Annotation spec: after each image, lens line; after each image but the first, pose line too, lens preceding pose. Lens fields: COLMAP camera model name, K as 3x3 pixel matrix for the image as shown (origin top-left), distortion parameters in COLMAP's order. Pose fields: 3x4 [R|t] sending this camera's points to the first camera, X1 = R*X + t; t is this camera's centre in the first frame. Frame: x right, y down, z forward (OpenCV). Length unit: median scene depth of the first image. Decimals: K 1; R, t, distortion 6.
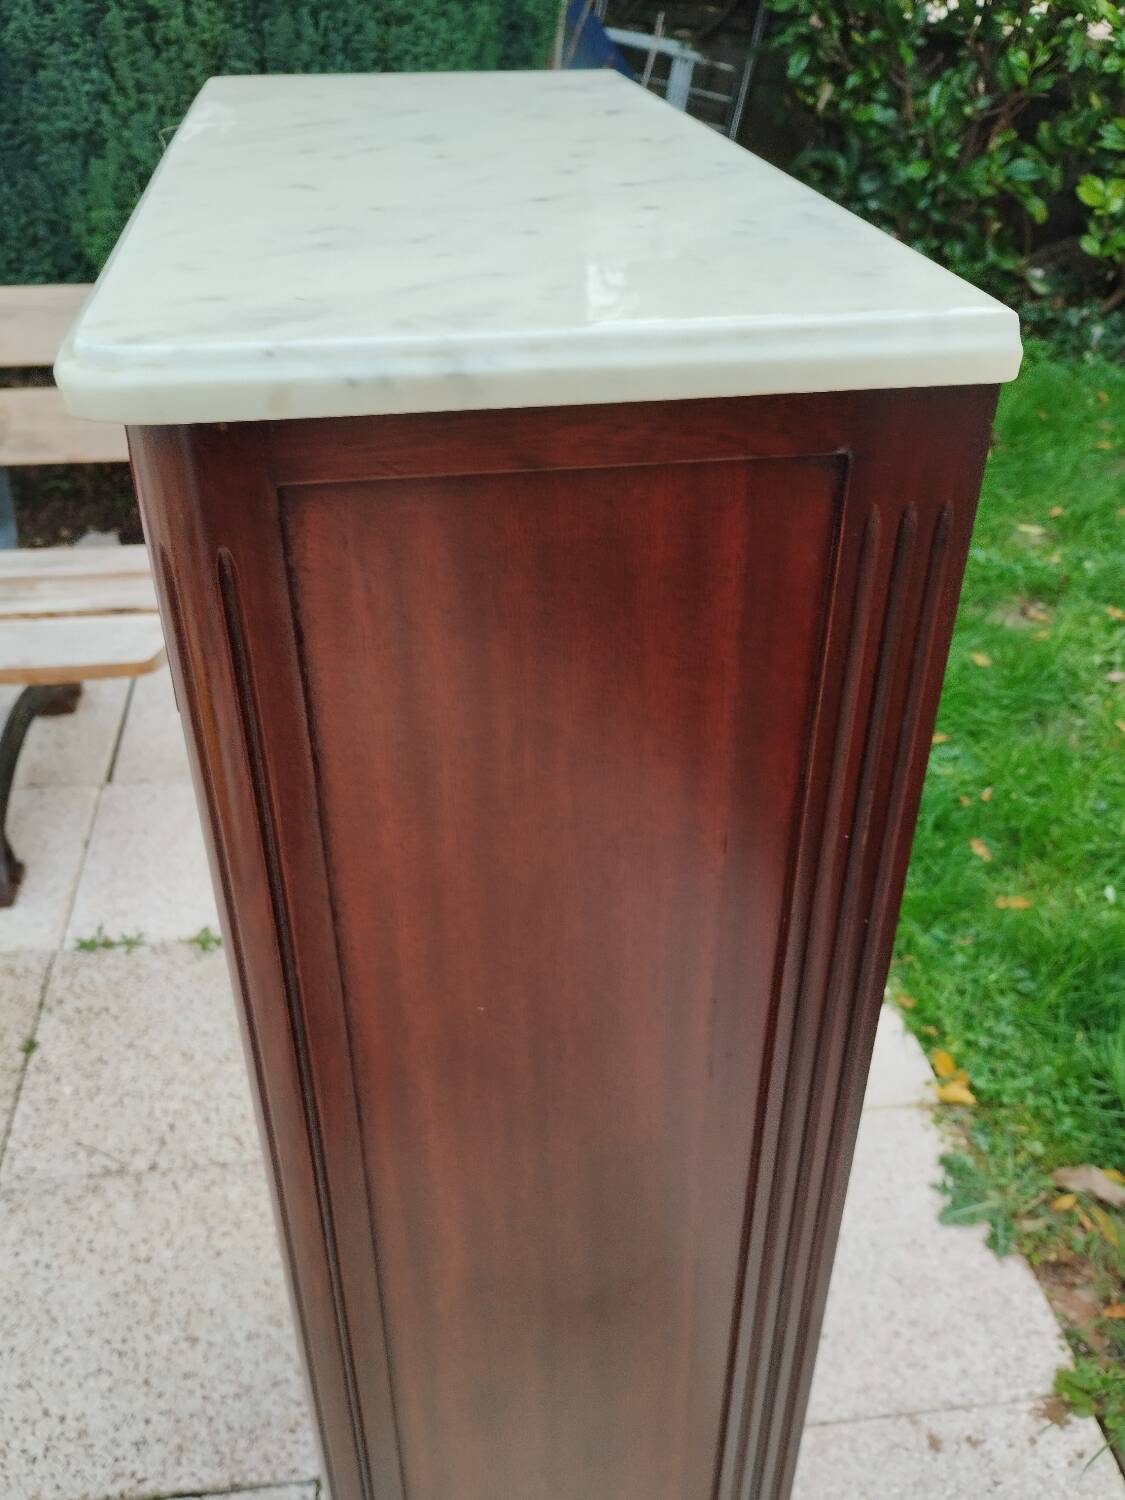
lens RADIAL K [[1303.1, 0, 563.4], [0, 1303.1, 726.8], [0, 0, 1]] dist [0.080408, -0.125850]
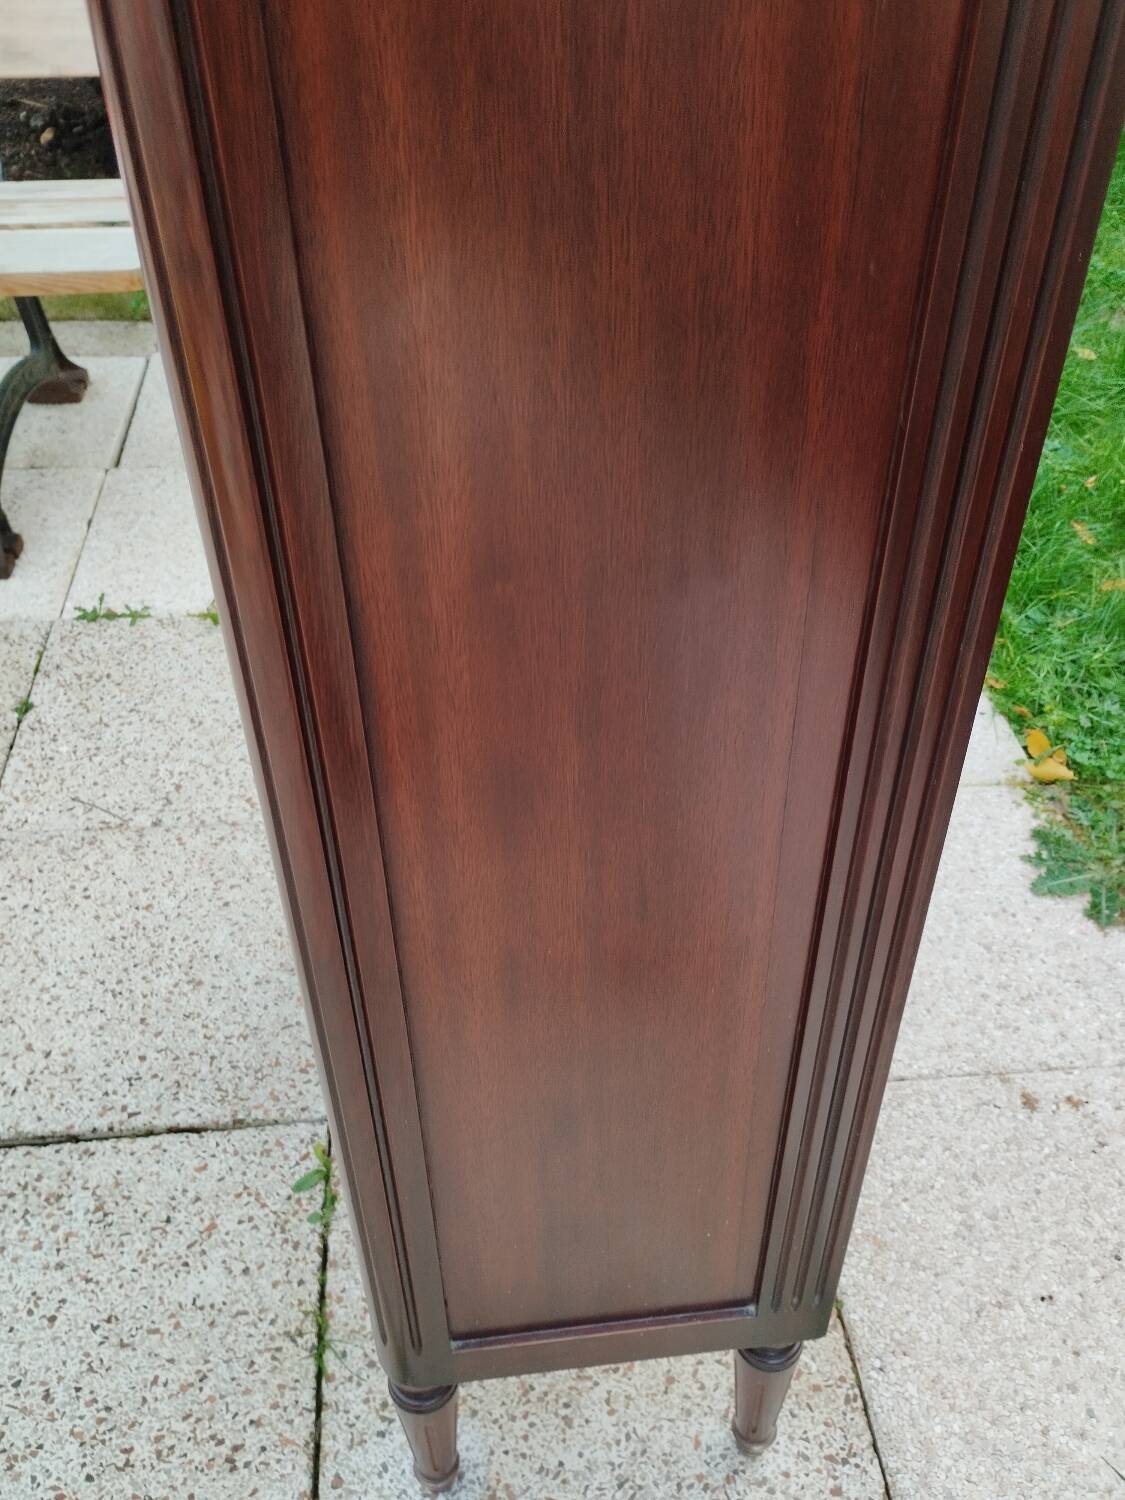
lens RADIAL K [[1274.5, 0, 562.5], [0, 1274.5, 750.0], [0, 0, 1]] dist [0.058446, -0.087420]
pose [[0.999327, 0.014717, -0.033608, -0.002902], [-0.010527, 0.992525, 0.121585, 0.168160], [0.035146, -0.121150, 0.992012, 0.136059]]
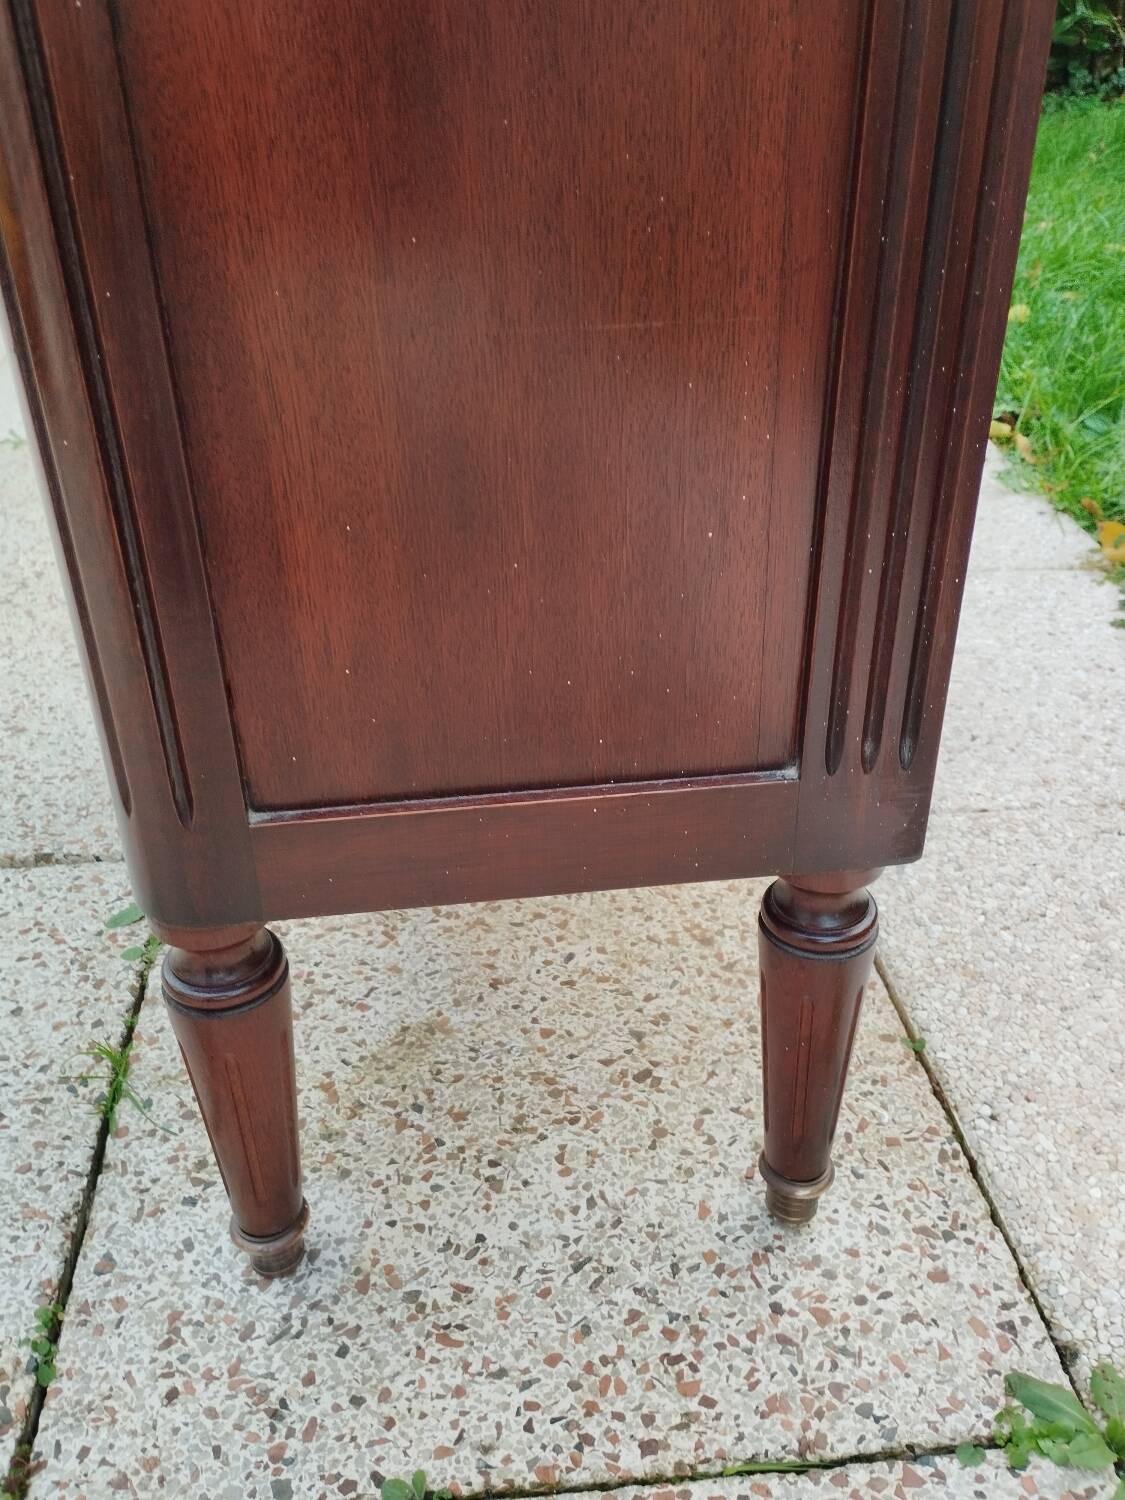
lens RADIAL K [[1281.3, 0, 562.5], [0, 1281.3, 750.0], [0, 0, 1]] dist [0.072377, -0.104648]
pose [[0.999323, 0.003290, -0.036633, 0.015524], [-0.004322, 0.999595, -0.028131, 0.418459], [0.036526, 0.028271, 0.998933, 0.305209]]
